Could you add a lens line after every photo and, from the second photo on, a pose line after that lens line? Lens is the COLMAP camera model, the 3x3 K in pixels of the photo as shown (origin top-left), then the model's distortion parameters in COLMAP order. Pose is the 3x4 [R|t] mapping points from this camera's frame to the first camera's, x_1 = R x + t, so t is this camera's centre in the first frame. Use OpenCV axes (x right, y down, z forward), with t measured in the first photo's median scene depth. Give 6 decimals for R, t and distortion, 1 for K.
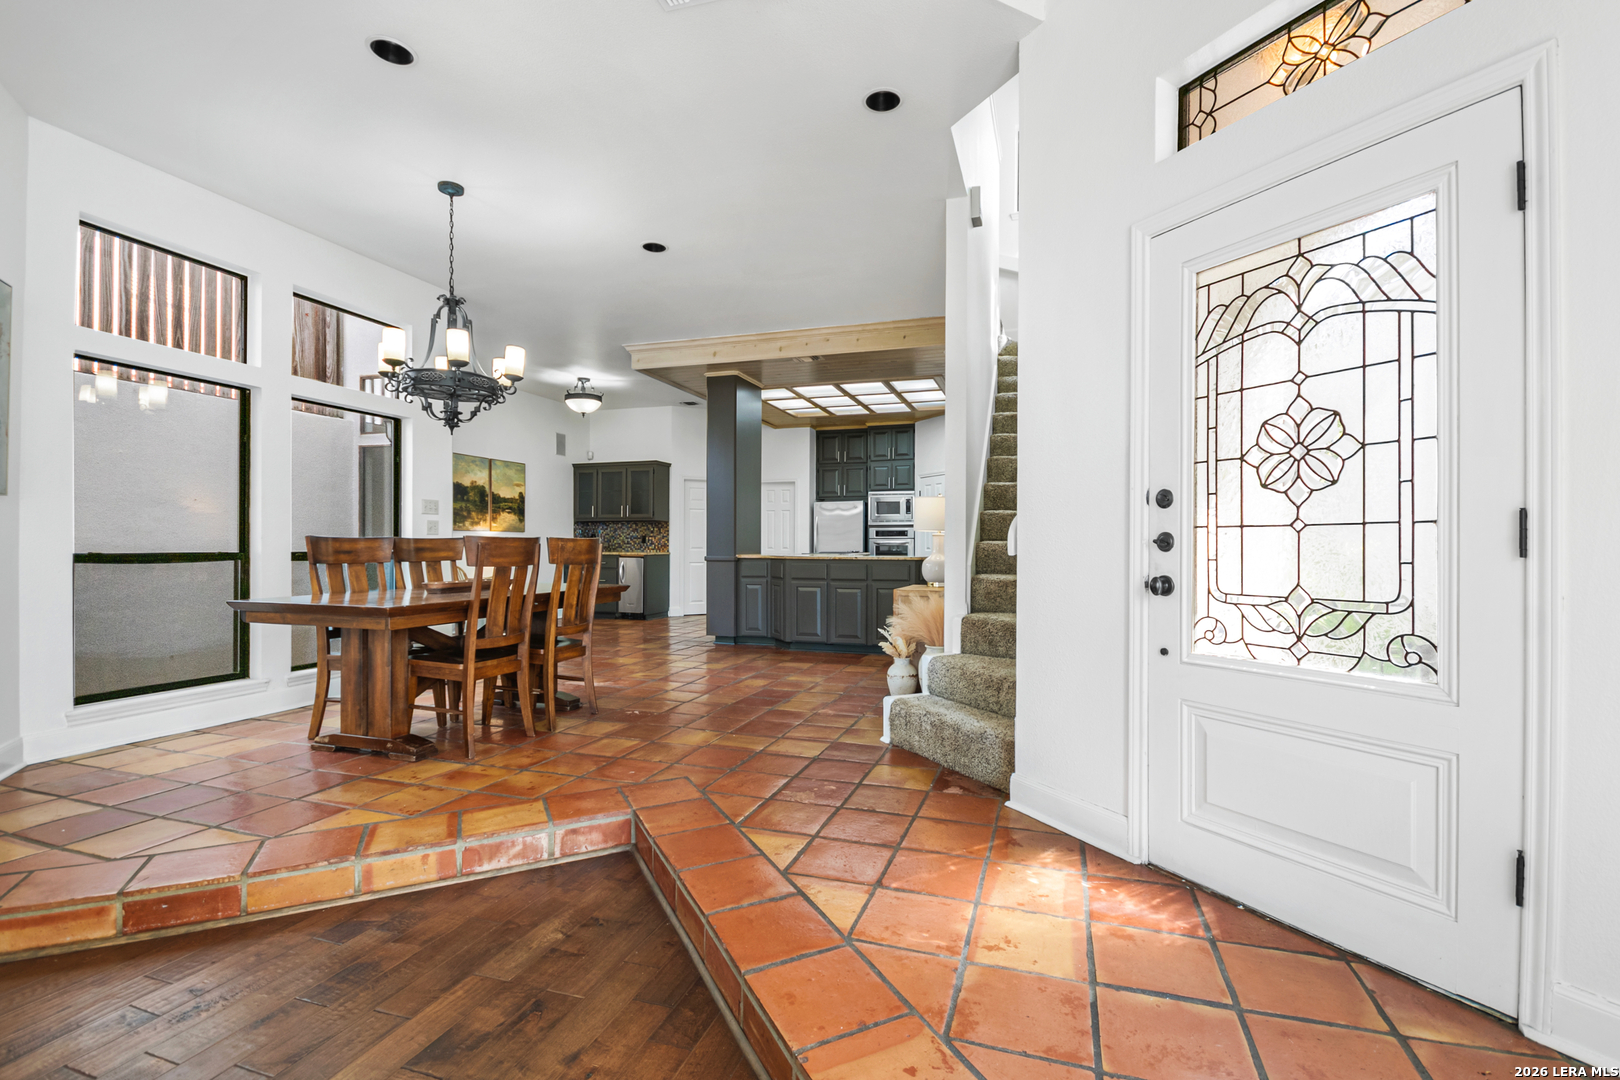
lens RADIAL K [[723.2, 0, 819.6], [0, 723.2, 544.4], [0, 0, 1]] dist [-0.003323, -0.001433]
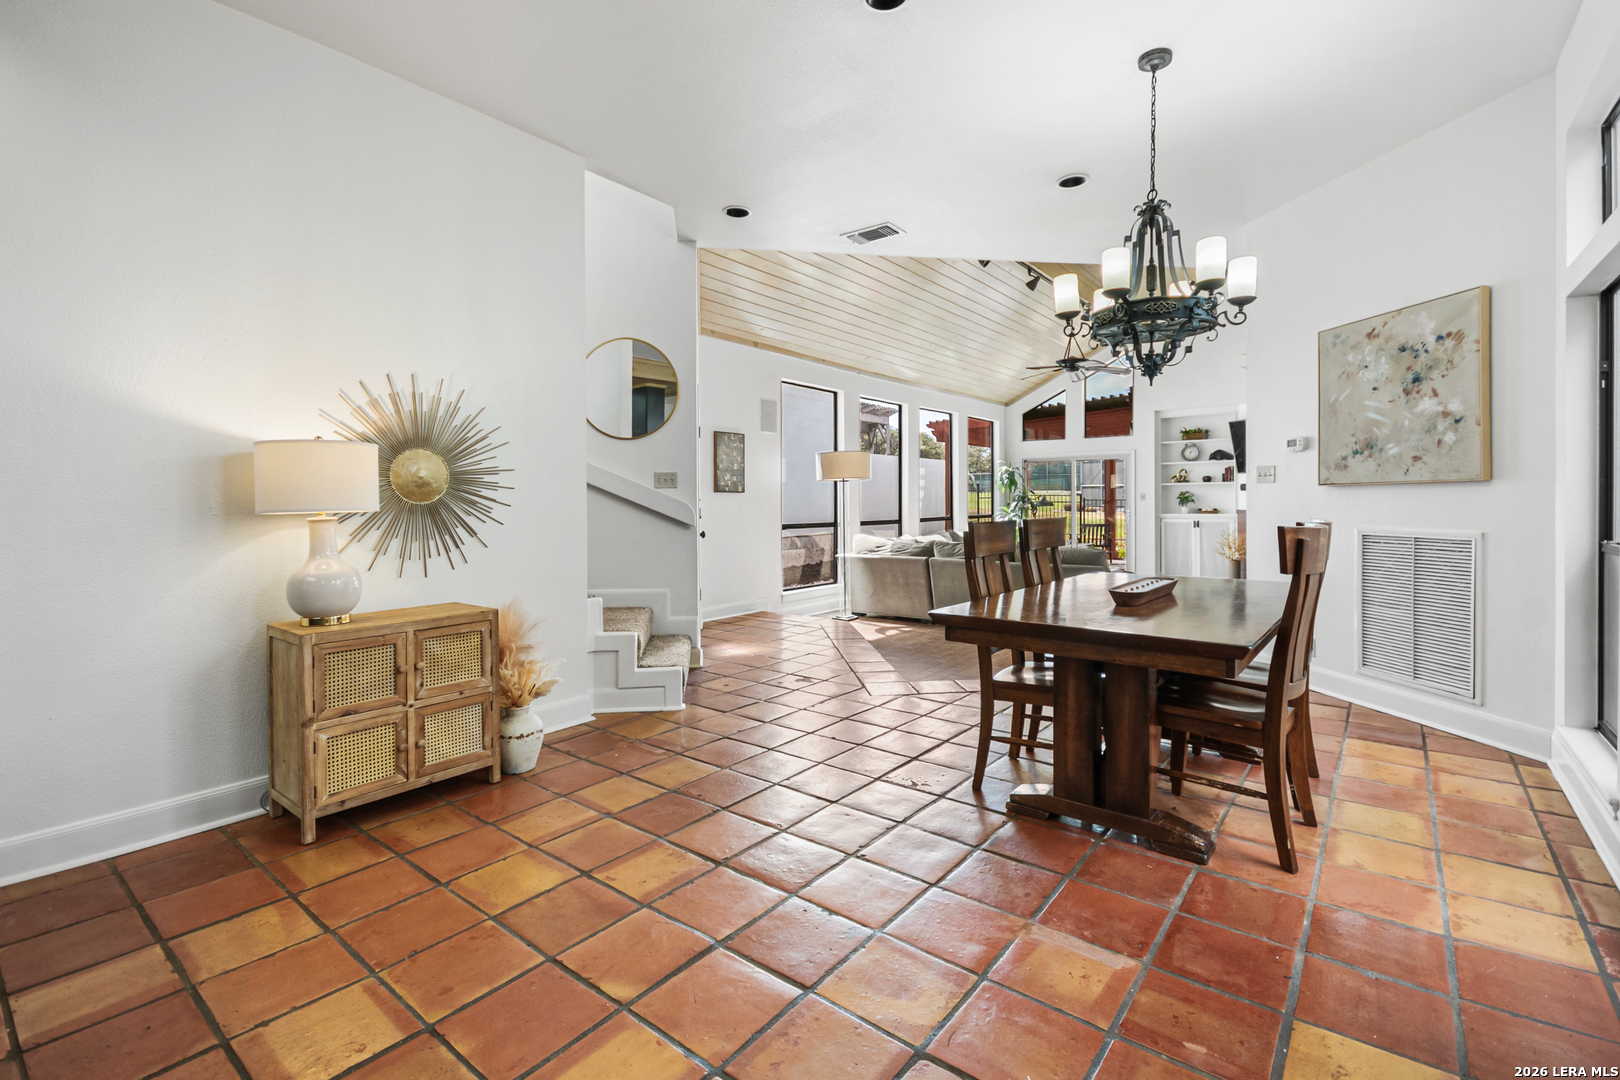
lens RADIAL K [[724.4, 0, 825.6], [0, 724.4, 504.3], [0, 0, 1]] dist [-0.001607, -0.000749]
pose [[-0.943031, 0.003278, 0.332690, -0.203906], [0.004898, 0.999980, 0.004032, -0.015160], [-0.332670, 0.005432, -0.943028, 0.855207]]
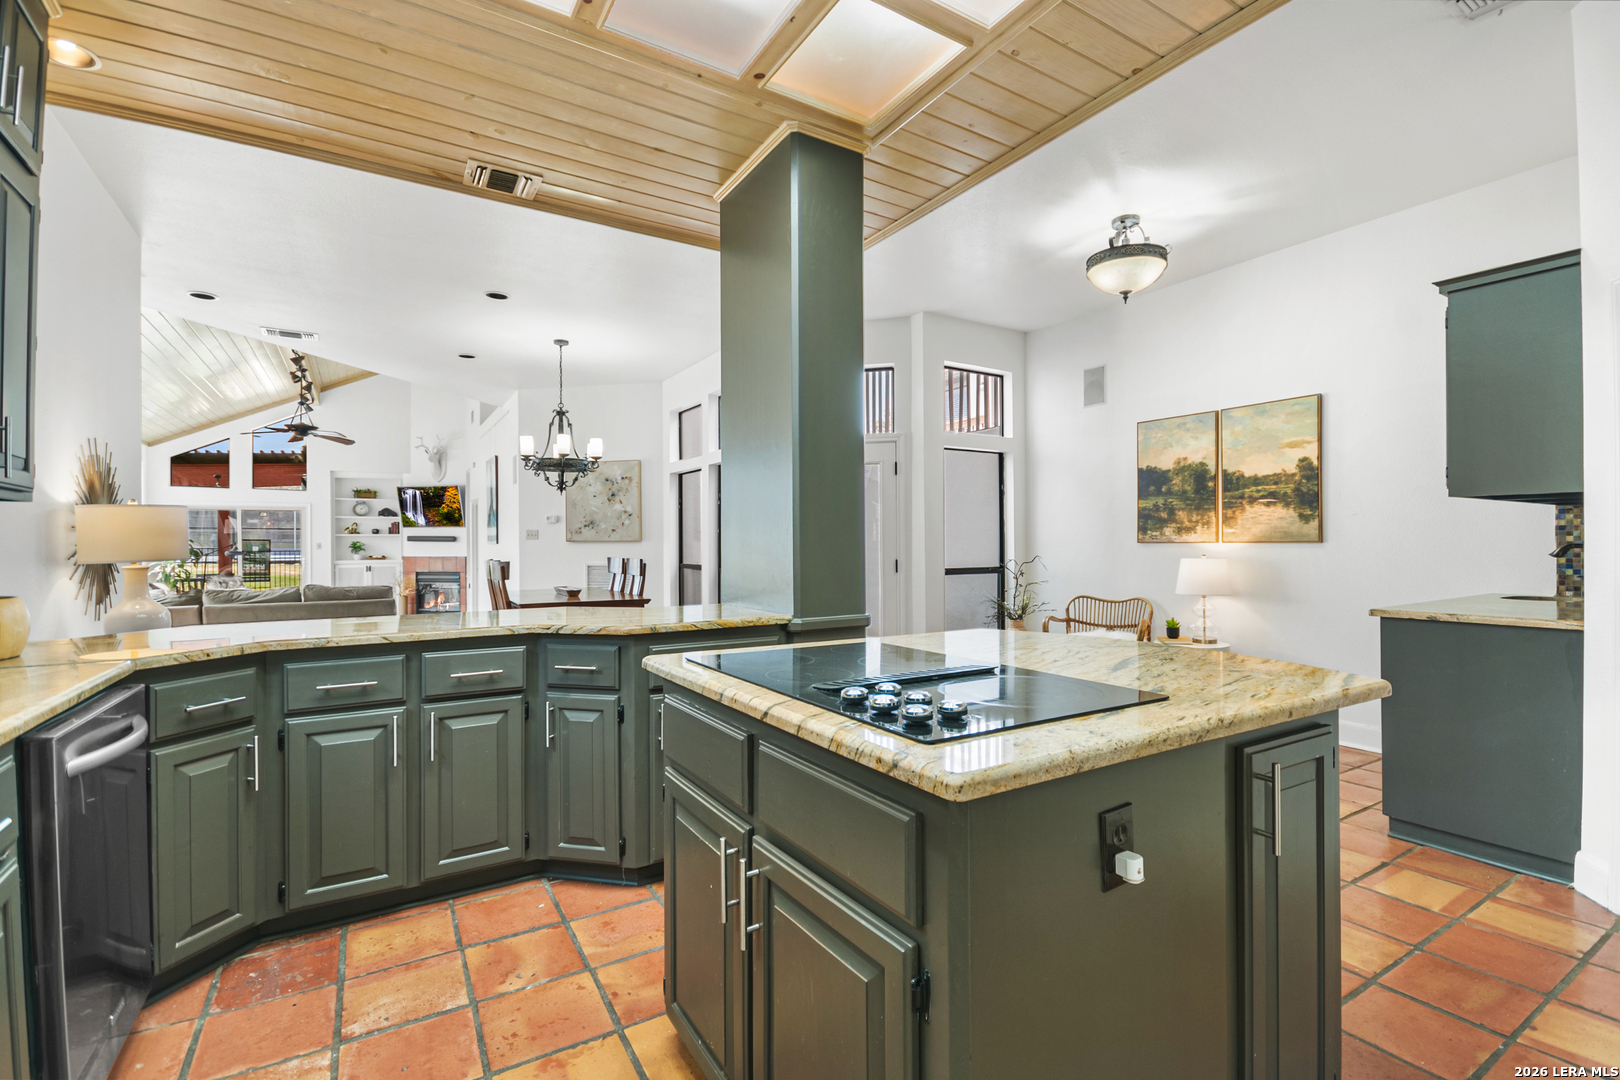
lens RADIAL K [[727.4, 0, 810.0], [0, 727.4, 540.0], [0, 0, 1]] dist [0.000509, -0.000313]
pose [[-0.652029, -0.001450, -0.758193, 0.165577], [0.004730, 0.999971, -0.005980, -0.019187], [0.758179, -0.007485, -0.652003, 1.154726]]
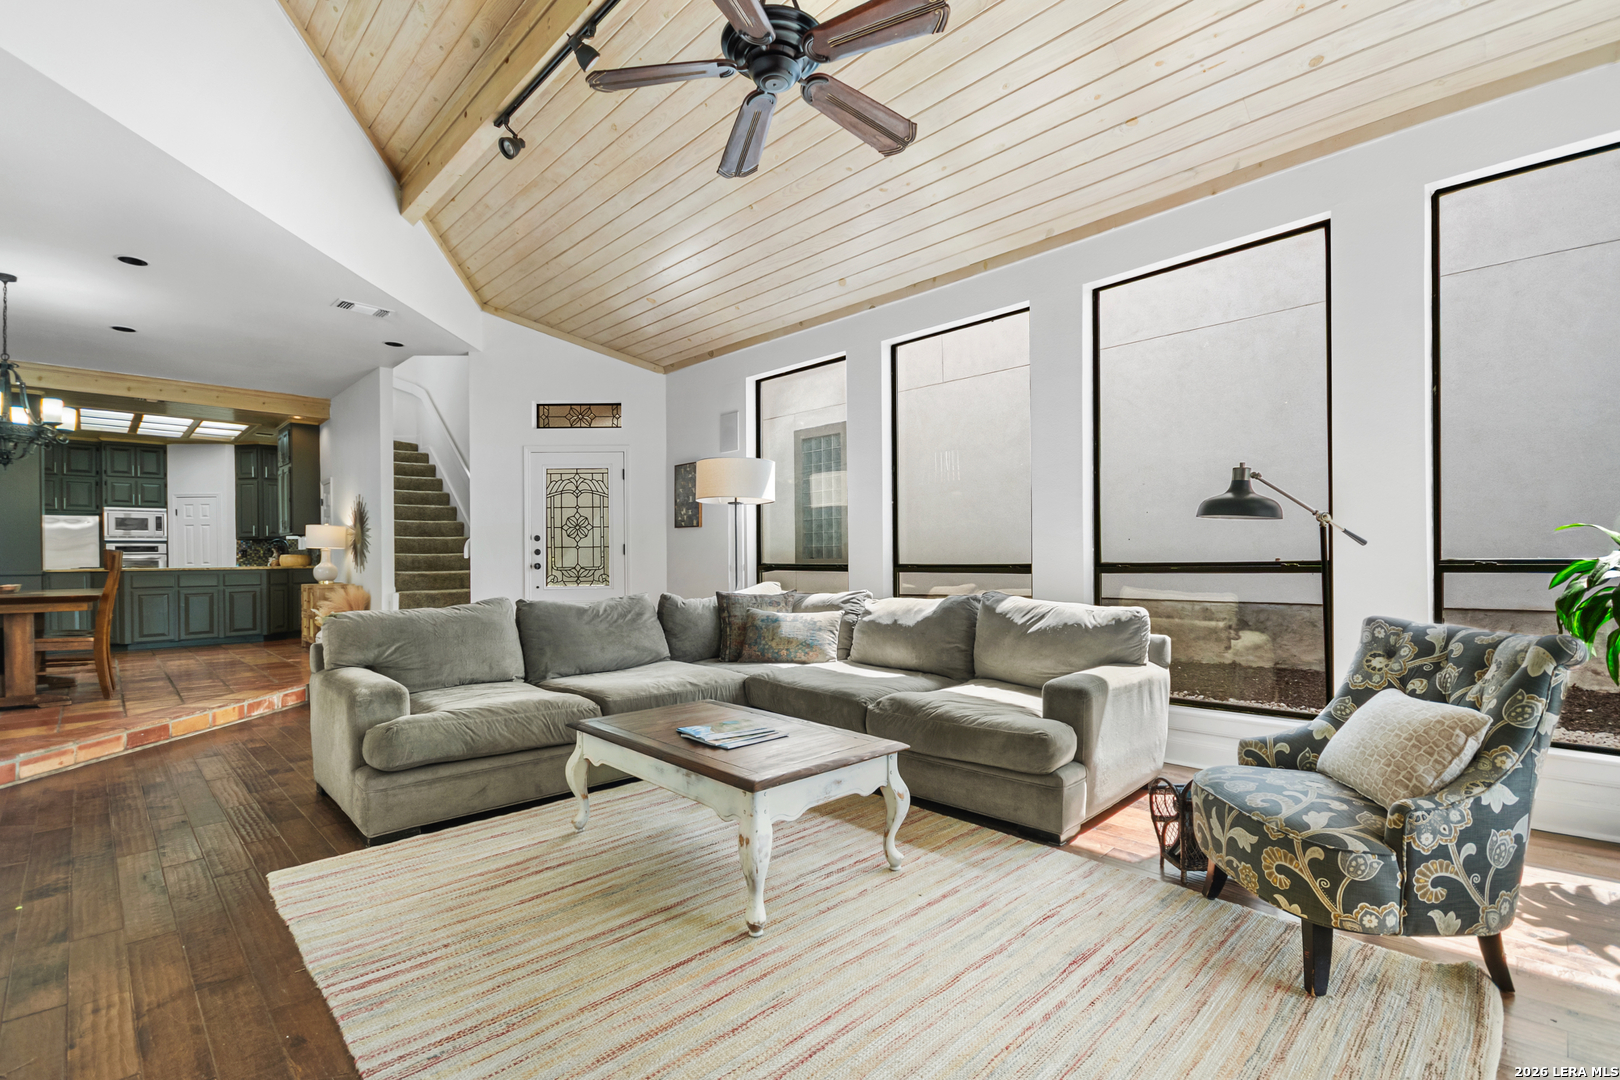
lens RADIAL K [[735.0, 0, 810.9], [0, 735.0, 554.0], [0, 0, 1]] dist [0.002682, -0.000346]
pose [[0.459722, 0.001750, 0.888061, -0.470059], [0.009427, 0.999932, -0.006850, 0.009777], [-0.888013, 0.011521, 0.459674, -0.394441]]
